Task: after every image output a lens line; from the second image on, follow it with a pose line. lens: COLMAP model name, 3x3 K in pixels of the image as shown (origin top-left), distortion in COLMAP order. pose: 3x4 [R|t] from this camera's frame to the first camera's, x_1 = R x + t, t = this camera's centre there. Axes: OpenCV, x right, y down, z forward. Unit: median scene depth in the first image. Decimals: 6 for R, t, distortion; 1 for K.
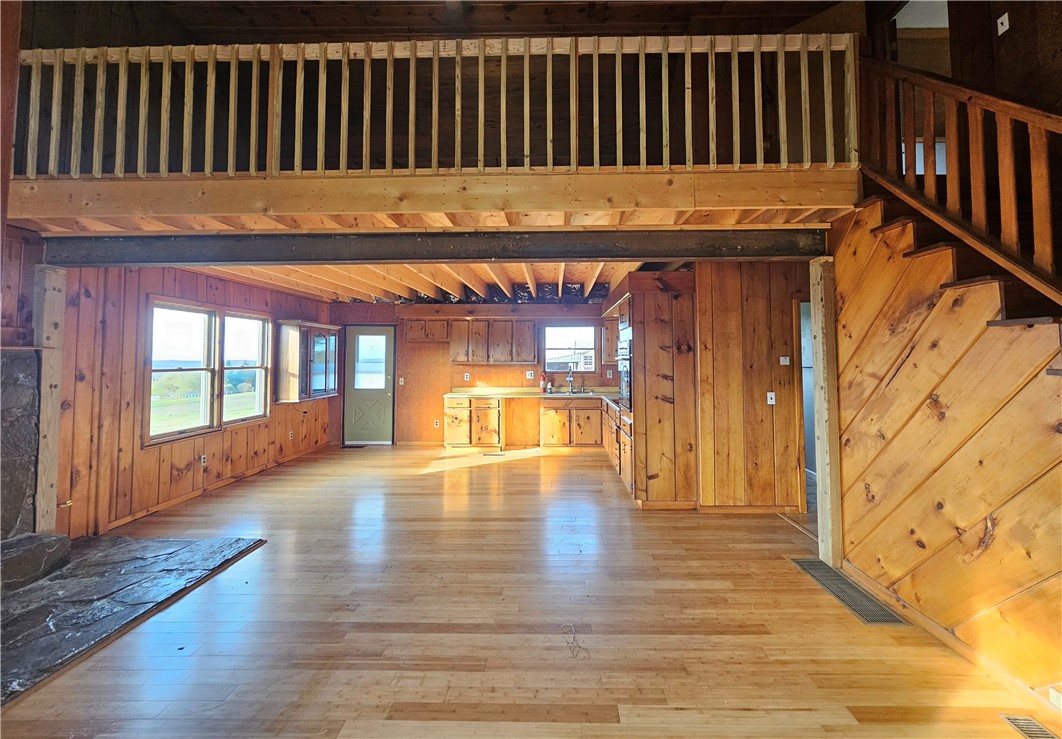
lens RADIAL K [[443.1, 0, 546.0], [0, 443.1, 335.9], [0, 0, 1]] dist [-0.003955, -0.000368]
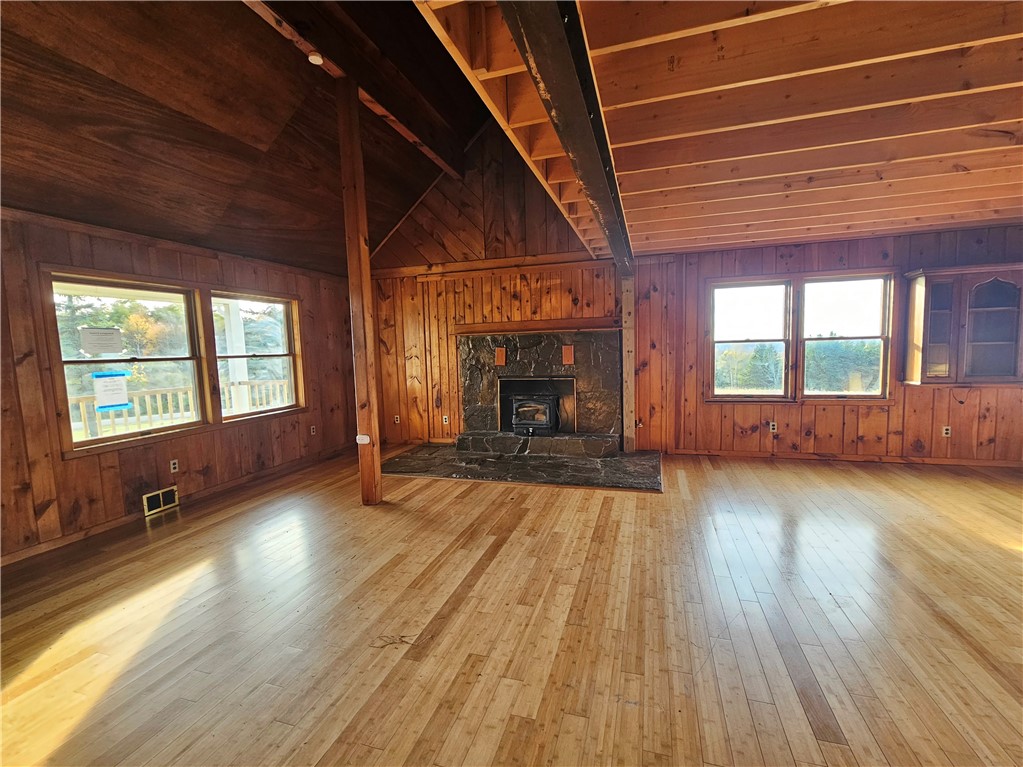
lens RADIAL K [[441.7, 0, 517.4], [0, 441.7, 389.0], [0, 0, 1]] dist [-0.004020, -0.000158]
pose [[-0.271412, 0.105514, -0.956662, 0.434581], [0.078517, 0.993087, 0.087256, 0.058654], [0.959255, -0.051432, -0.277821, 0.802633]]
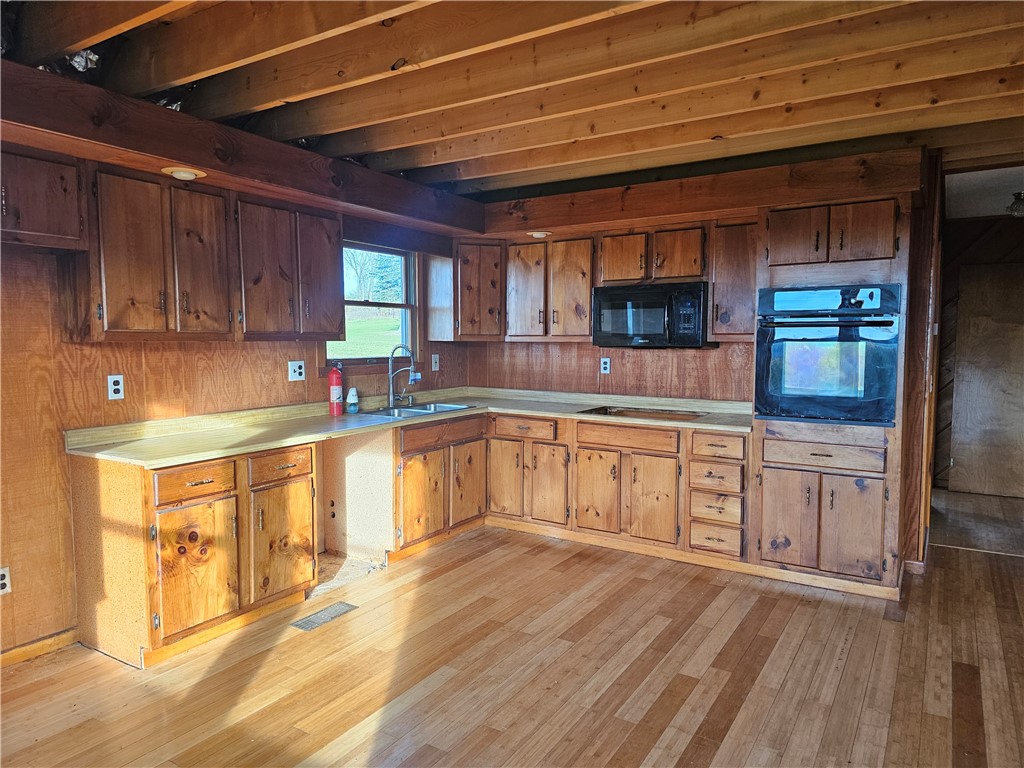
lens RADIAL K [[679.9, 0, 514.4], [0, 679.9, 385.3], [0, 0, 1]] dist [0.055459, -0.030650]
pose [[0.520412, -0.058955, 0.851878, -0.740897], [-0.041165, 0.994722, 0.093989, 0.070079], [-0.852922, -0.083980, 0.515239, 0.991125]]
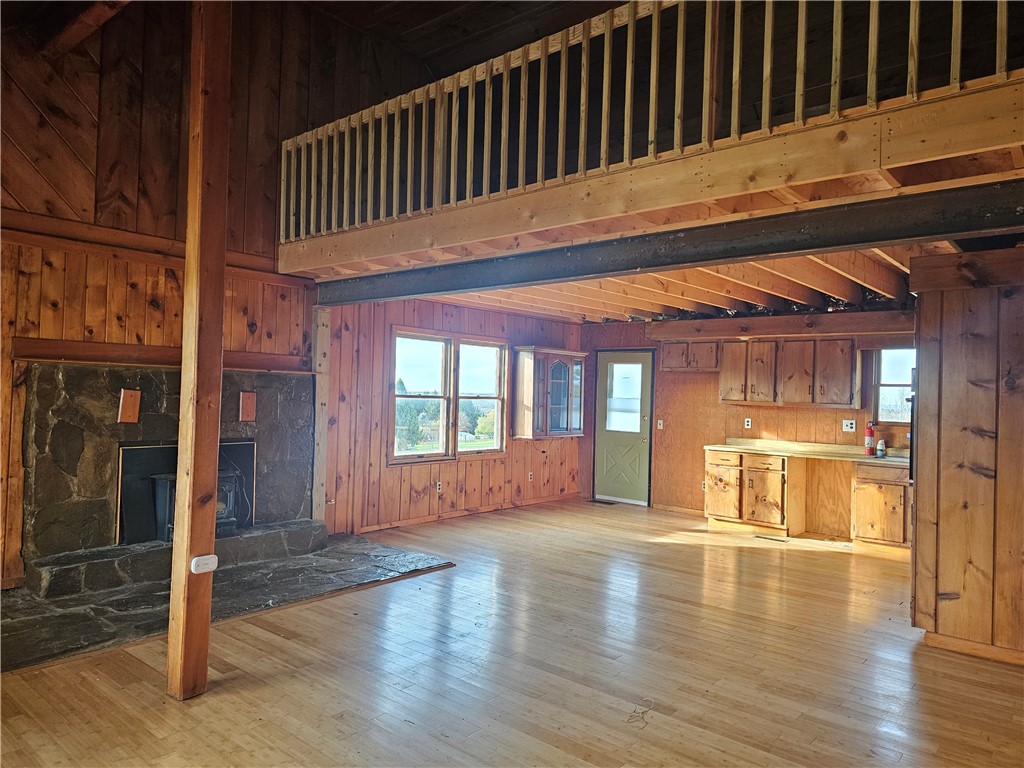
lens RADIAL K [[679.9, 0, 507.0], [0, 679.9, 386.7], [0, 0, 1]] dist [0.055459, -0.030650]
pose [[0.768867, 0.020269, -0.639087, 0.377066], [-0.000725, 0.999524, 0.030828, 0.004480], [0.639408, -0.023240, 0.768516, -0.103079]]
